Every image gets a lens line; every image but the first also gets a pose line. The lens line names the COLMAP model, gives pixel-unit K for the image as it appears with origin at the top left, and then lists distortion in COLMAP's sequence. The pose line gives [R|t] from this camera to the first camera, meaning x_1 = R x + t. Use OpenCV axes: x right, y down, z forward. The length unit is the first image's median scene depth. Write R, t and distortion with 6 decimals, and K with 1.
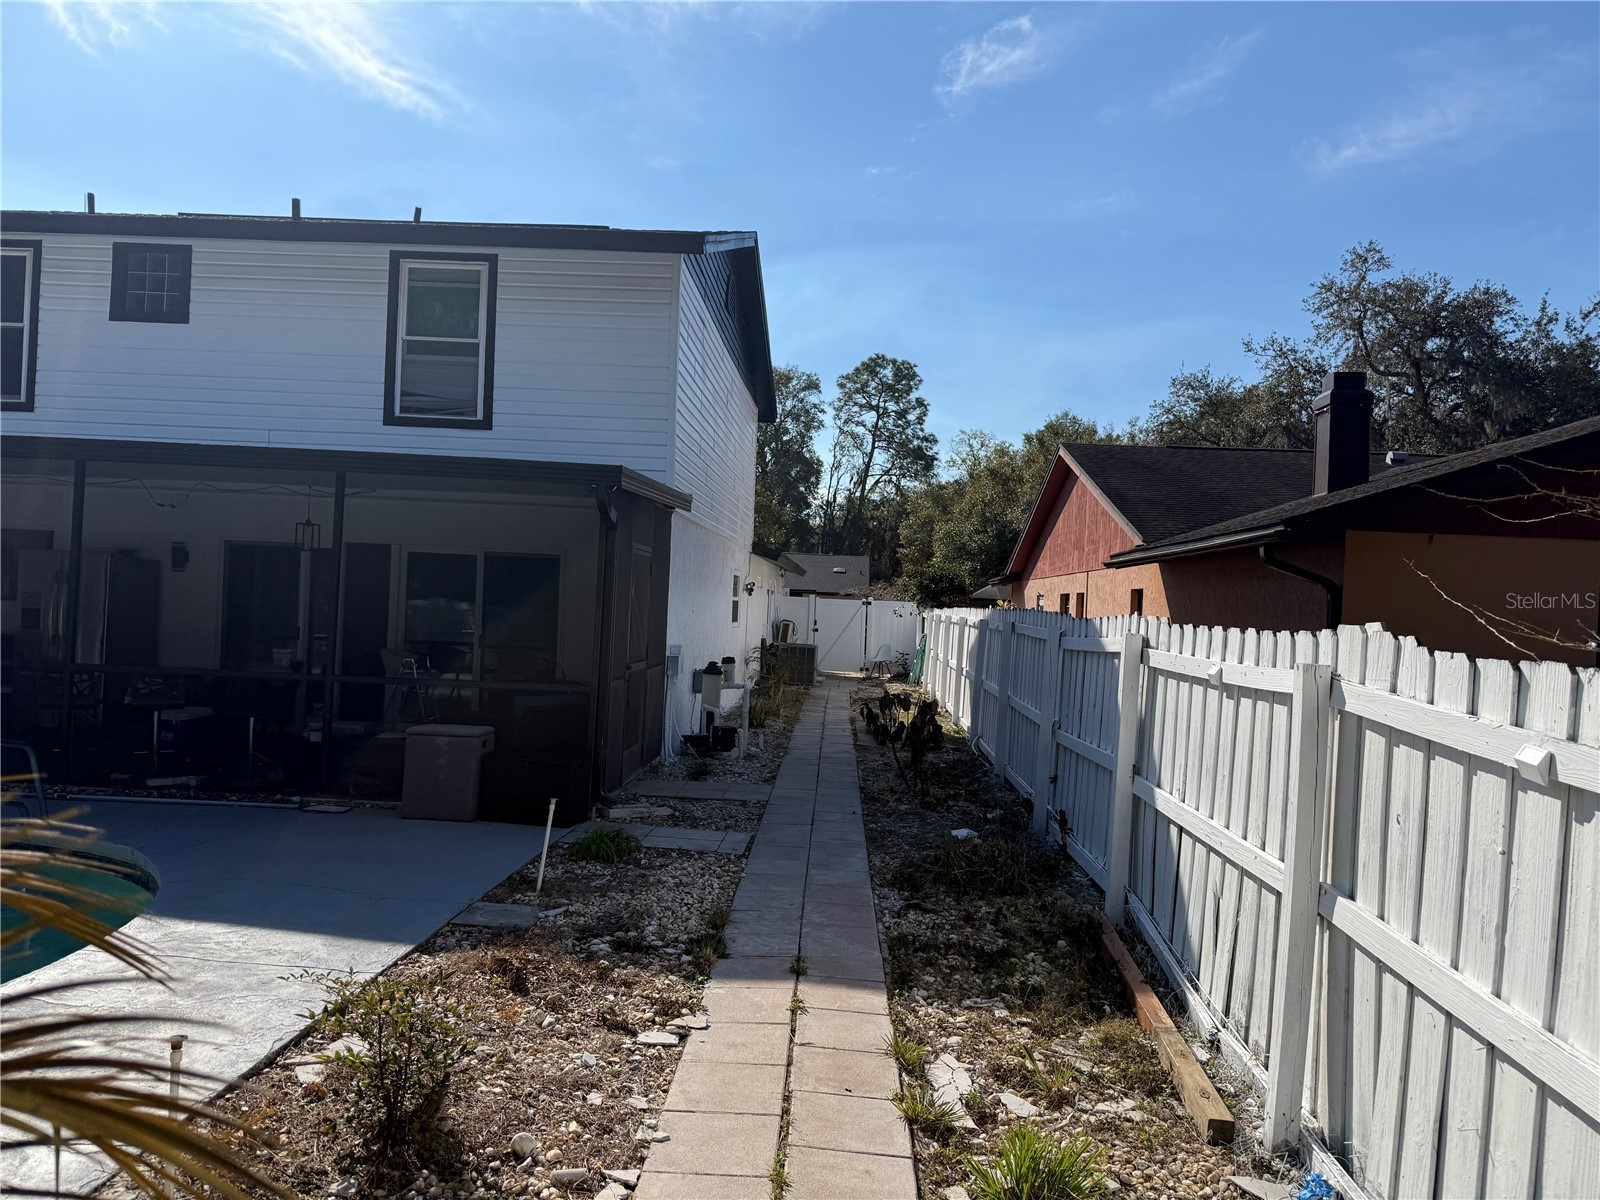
lens RADIAL K [[1189.9, 0, 794.6], [0, 1189.9, 604.1], [0, 0, 1]] dist [0.196690, -0.338741]
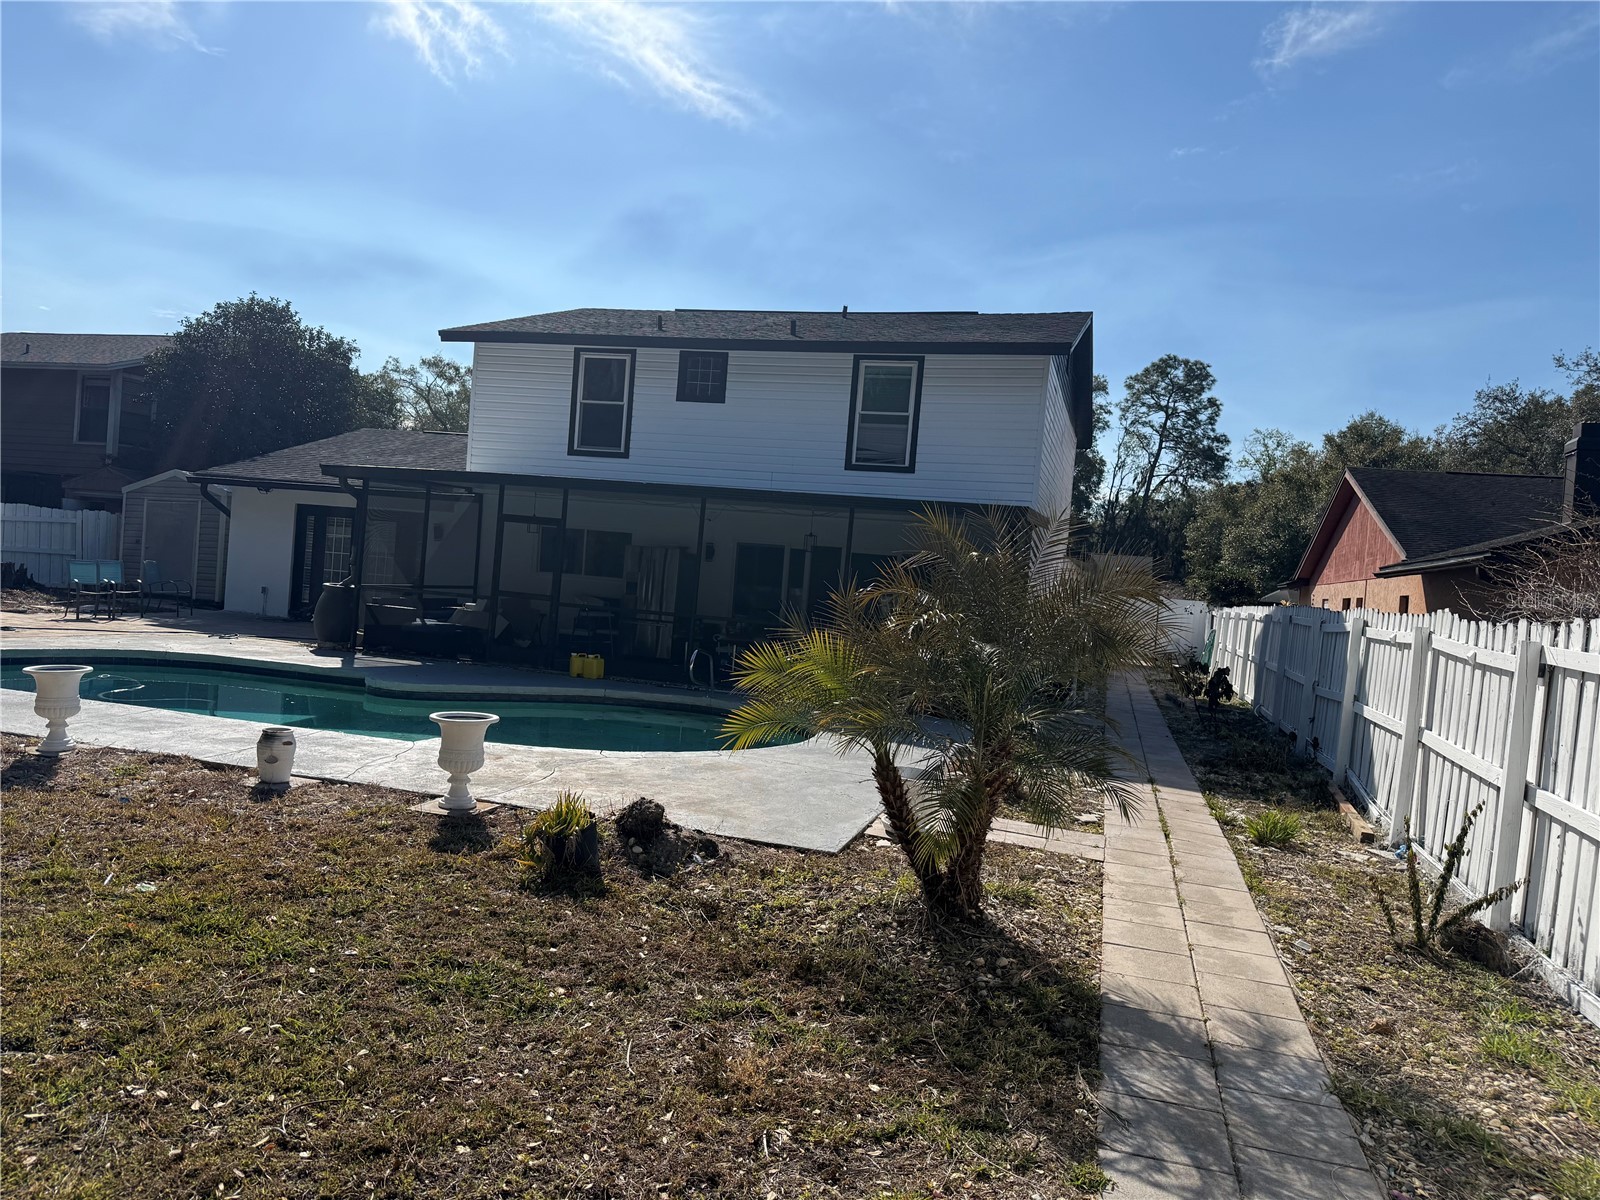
lens RADIAL K [[1189.9, 0, 794.6], [0, 1189.9, 604.1], [0, 0, 1]] dist [0.196690, -0.338741]
pose [[0.975461, 0.037079, -0.217026, -0.016734], [-0.035906, 0.999311, 0.009345, 0.002336], [0.217223, -0.001323, 0.976121, -0.117572]]
